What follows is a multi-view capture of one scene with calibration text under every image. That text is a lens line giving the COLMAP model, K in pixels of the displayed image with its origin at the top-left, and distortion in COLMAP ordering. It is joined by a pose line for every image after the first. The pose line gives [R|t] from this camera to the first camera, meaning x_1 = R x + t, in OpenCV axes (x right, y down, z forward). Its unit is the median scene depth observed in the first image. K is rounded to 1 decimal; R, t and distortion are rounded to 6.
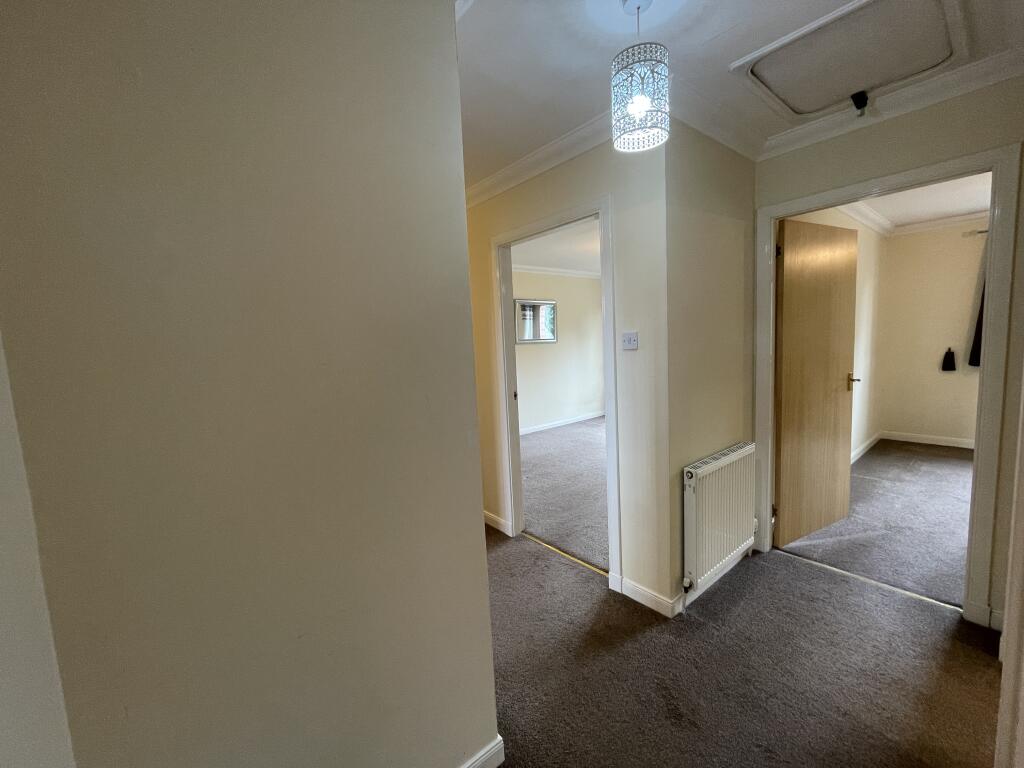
lens RADIAL K [[419.0, 0, 512.0], [0, 419.0, 384.0], [0, 0, 1]] dist [-0.001908, 0.000185]
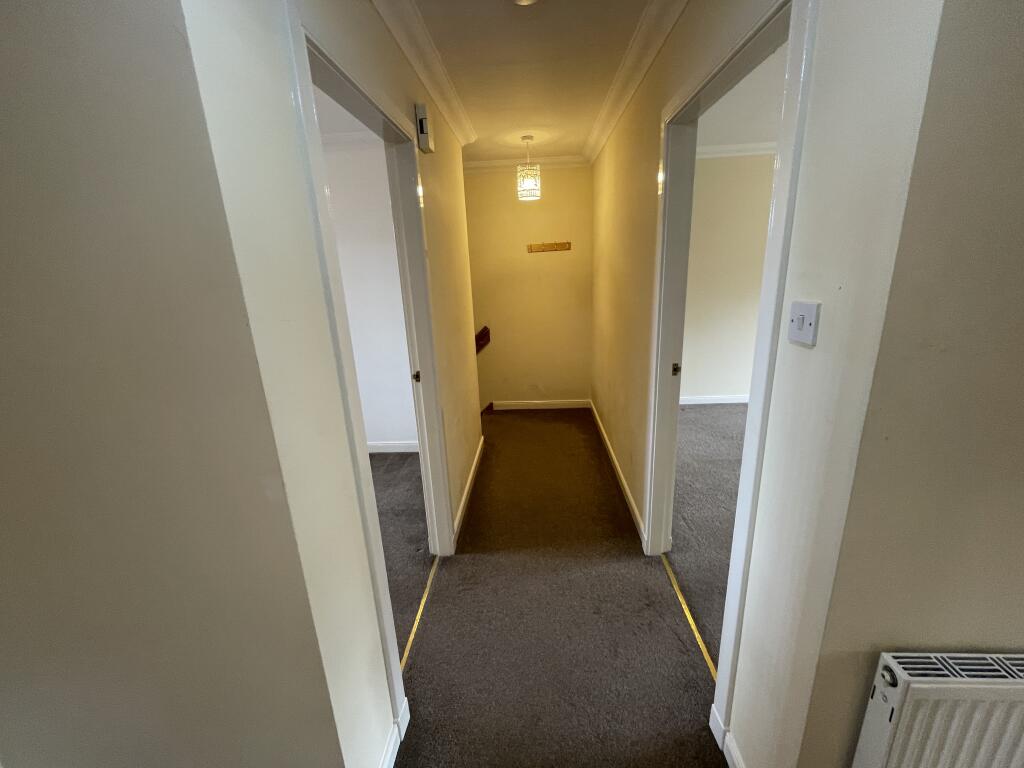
lens RADIAL K [[419.0, 0, 512.0], [0, 419.0, 384.0], [0, 0, 1]] dist [-0.001908, 0.000185]
pose [[0.739293, 0.199689, -0.643094, 0.348019], [-0.063075, 0.971355, 0.229108, -0.120690], [0.670423, -0.128815, 0.730712, 0.486919]]
